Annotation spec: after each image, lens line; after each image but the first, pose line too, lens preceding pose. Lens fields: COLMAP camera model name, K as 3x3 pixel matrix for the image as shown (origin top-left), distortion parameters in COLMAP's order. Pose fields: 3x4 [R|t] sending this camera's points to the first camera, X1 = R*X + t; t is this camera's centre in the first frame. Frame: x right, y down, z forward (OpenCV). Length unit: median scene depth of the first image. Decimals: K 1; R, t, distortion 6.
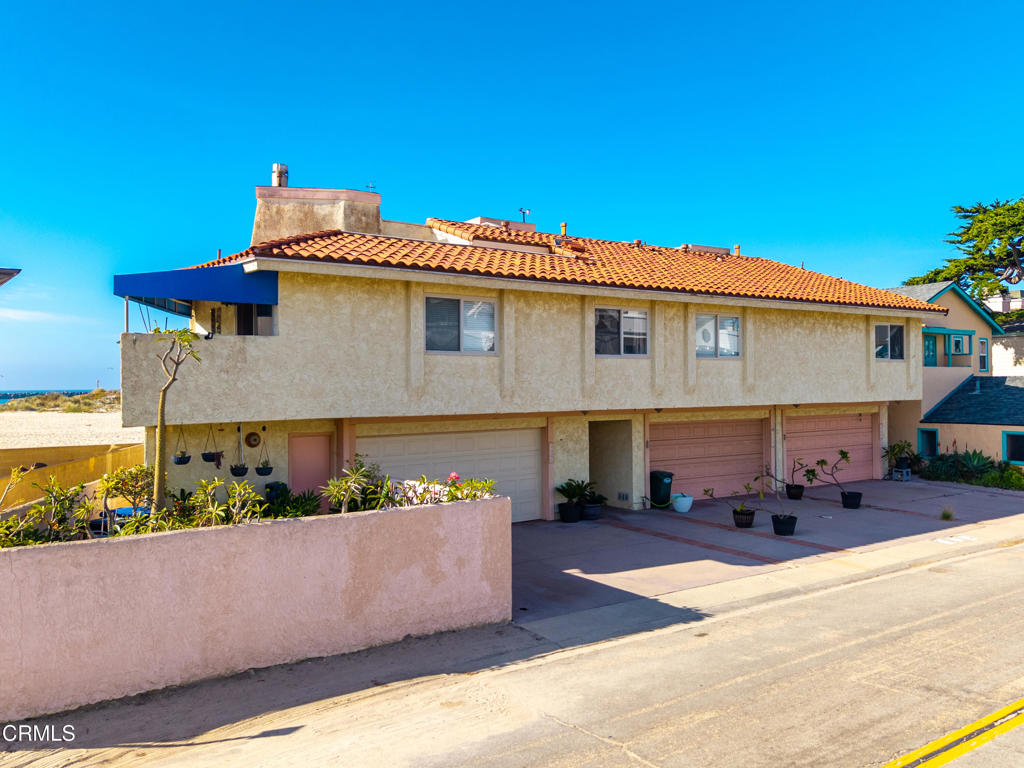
lens RADIAL K [[901.7, 0, 533.3], [0, 901.7, 383.7], [0, 0, 1]] dist [0.035793, -0.006740]
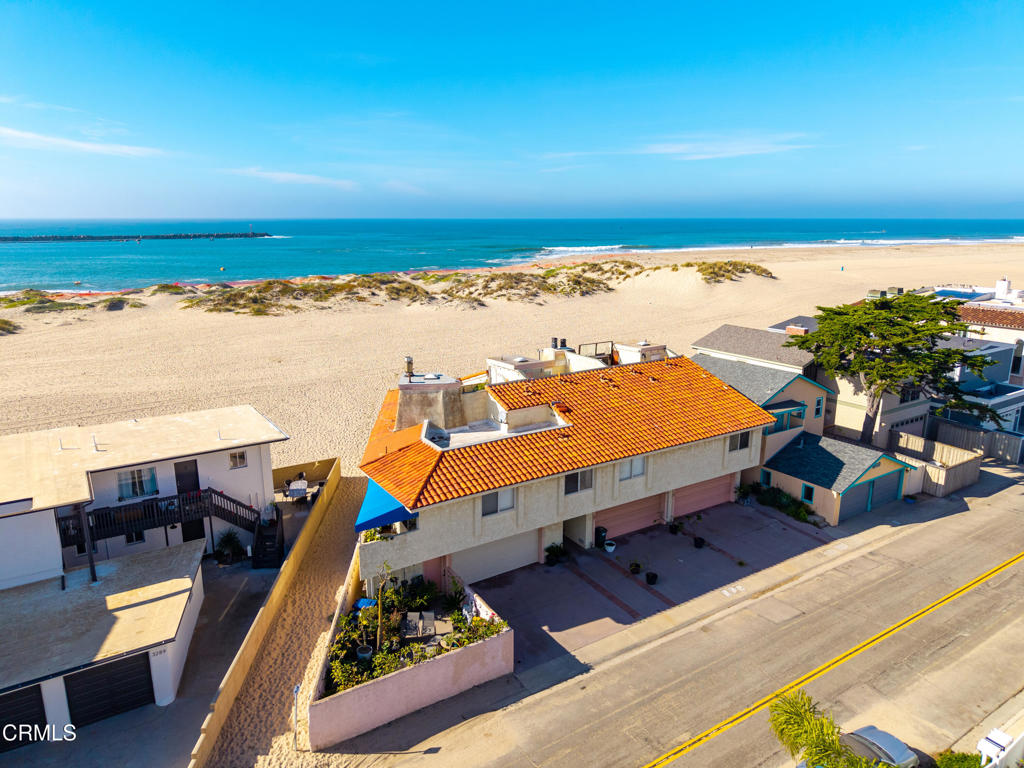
lens RADIAL K [[689.0, 0, 512.0], [0, 689.0, 384.0], [0, 0, 1]] dist [0.055533, -0.061882]
pose [[0.995990, 0.029948, -0.084304, 0.094637], [-0.009348, 0.971988, 0.234843, -0.826285], [0.088975, -0.233113, 0.968371, -0.608659]]
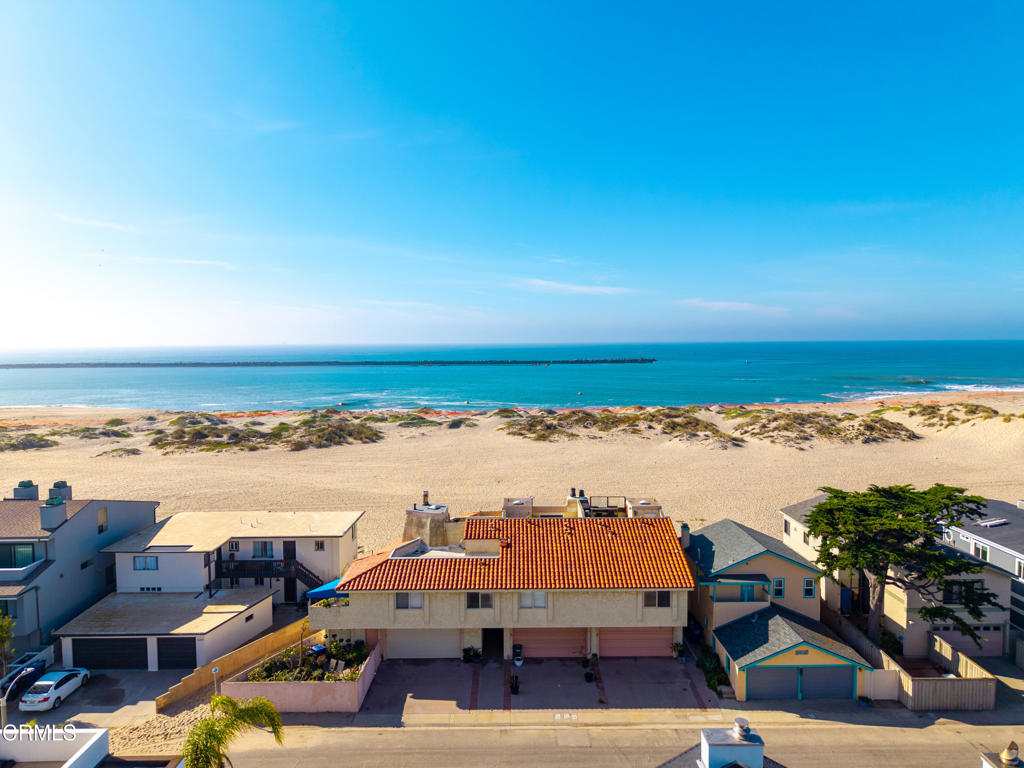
lens RADIAL K [[685.4, 0, 512.0], [0, 685.4, 384.0], [0, 0, 1]] dist [0.029914, -0.027115]
pose [[0.790088, 0.042949, -0.611487, 1.847159], [-0.001269, 0.997655, 0.068433, -1.109627], [0.612992, -0.053292, 0.788289, -0.709854]]
